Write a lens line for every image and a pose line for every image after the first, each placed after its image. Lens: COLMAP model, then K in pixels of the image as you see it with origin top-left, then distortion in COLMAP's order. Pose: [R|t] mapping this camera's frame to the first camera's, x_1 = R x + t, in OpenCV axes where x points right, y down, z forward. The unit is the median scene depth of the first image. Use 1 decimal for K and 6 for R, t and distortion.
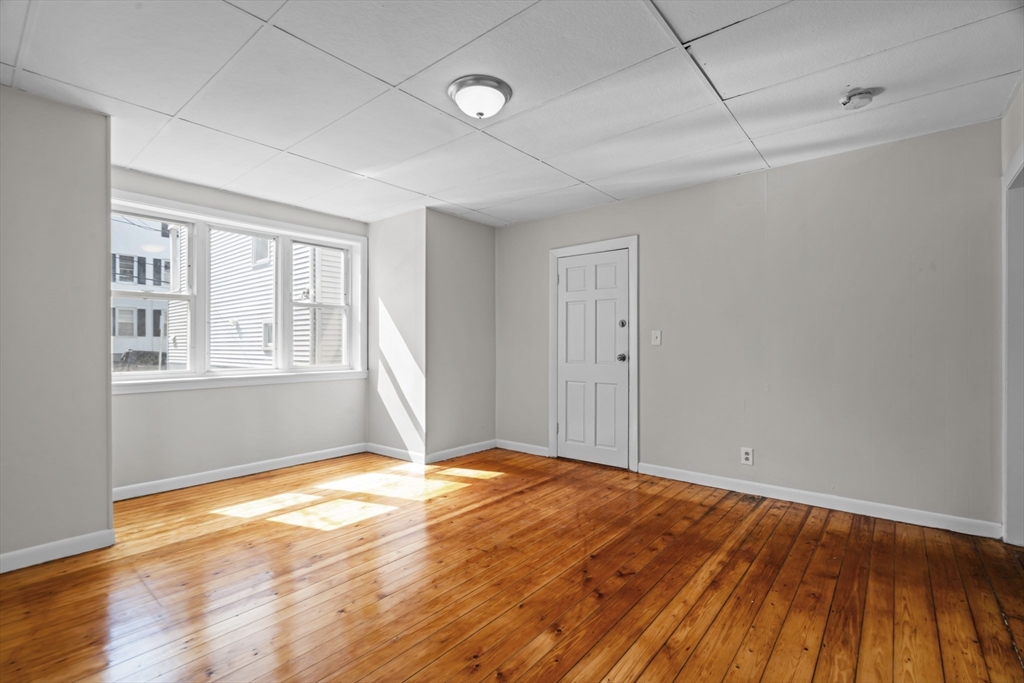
lens RADIAL K [[470.0, 0, 505.8], [0, 470.0, 345.4], [0, 0, 1]] dist [-0.003567, 0.001345]
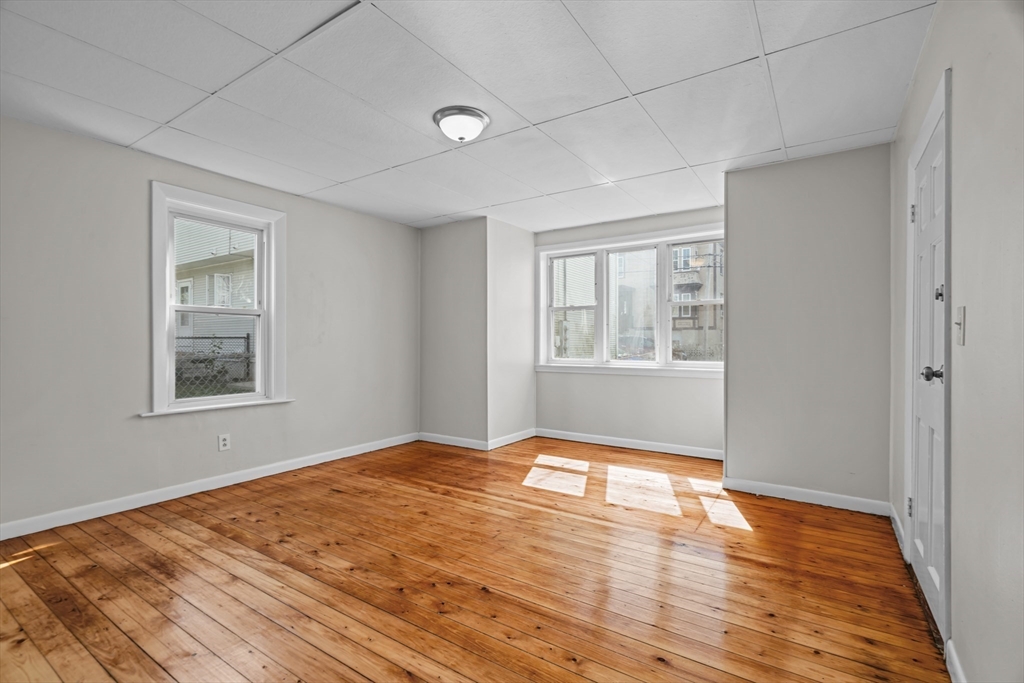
lens RADIAL K [[470.0, 0, 517.8], [0, 470.0, 342.8], [0, 0, 1]] dist [-0.003567, 0.001345]
pose [[0.112352, 0.005055, -0.993656, 0.747350], [-0.003482, 0.999983, 0.004694, -0.002233], [0.993662, 0.002933, 0.112368, 0.691576]]
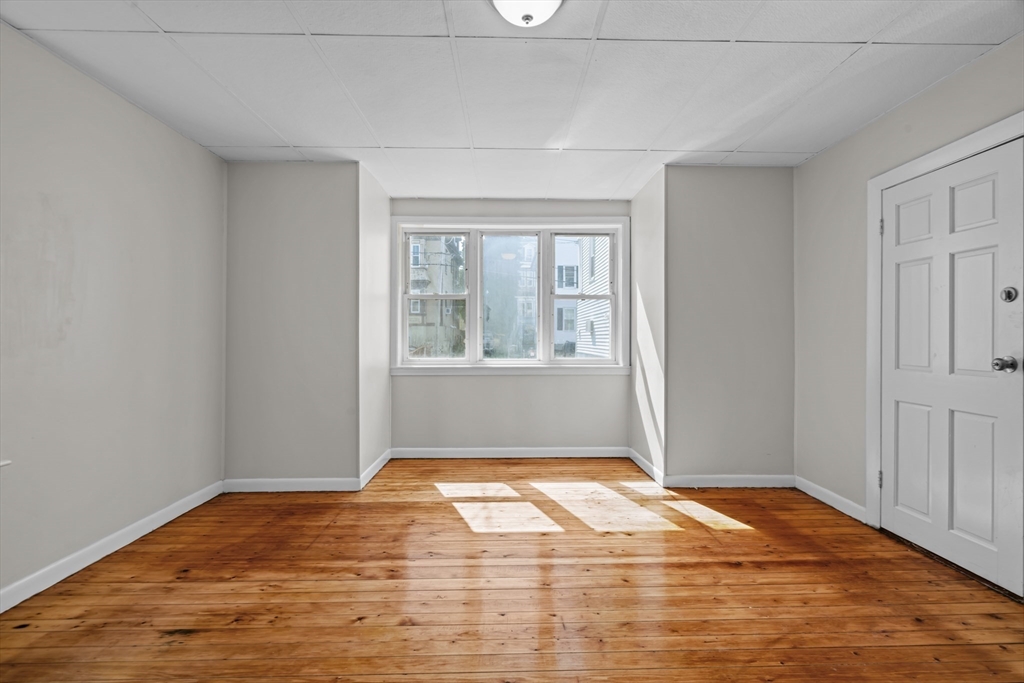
lens RADIAL K [[470.0, 0, 517.4], [0, 470.0, 344.2], [0, 0, 1]] dist [-0.003567, 0.001345]
pose [[0.664461, 0.013120, -0.747208, 0.323720], [-0.002847, 0.999883, 0.015025, -0.002410], [0.747317, -0.007856, 0.664421, 0.353024]]
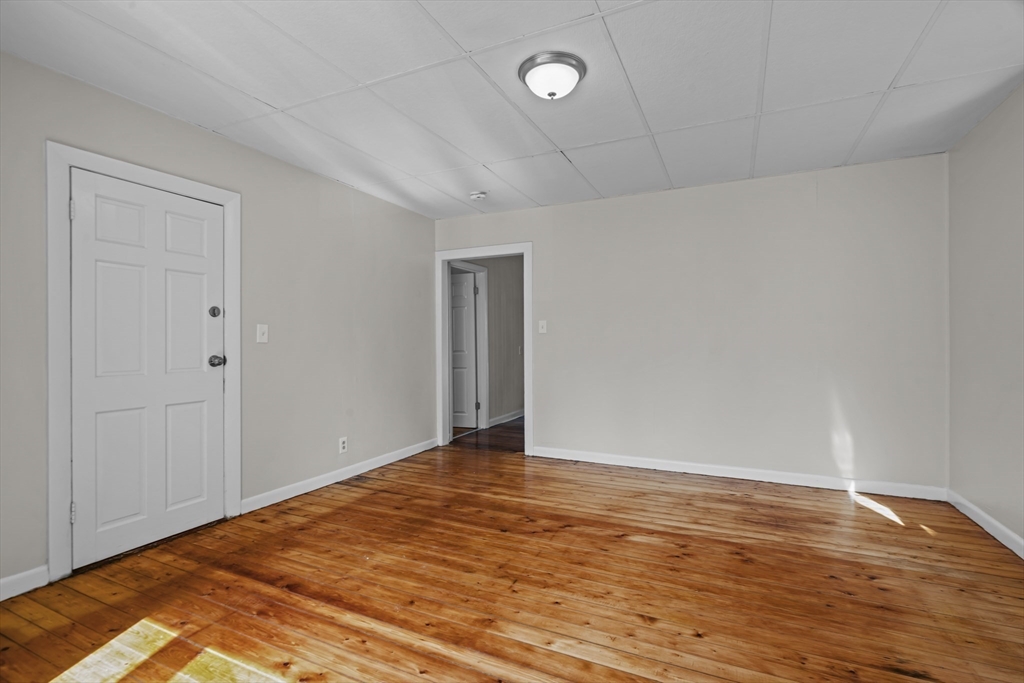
lens RADIAL K [[470.0, 0, 525.9], [0, 470.0, 335.7], [0, 0, 1]] dist [-0.003567, 0.001345]
pose [[-0.273736, 0.015102, 0.961686, -0.653147], [0.005402, 0.999885, -0.014164, 0.001717], [-0.961790, 0.001318, -0.273786, 0.901811]]
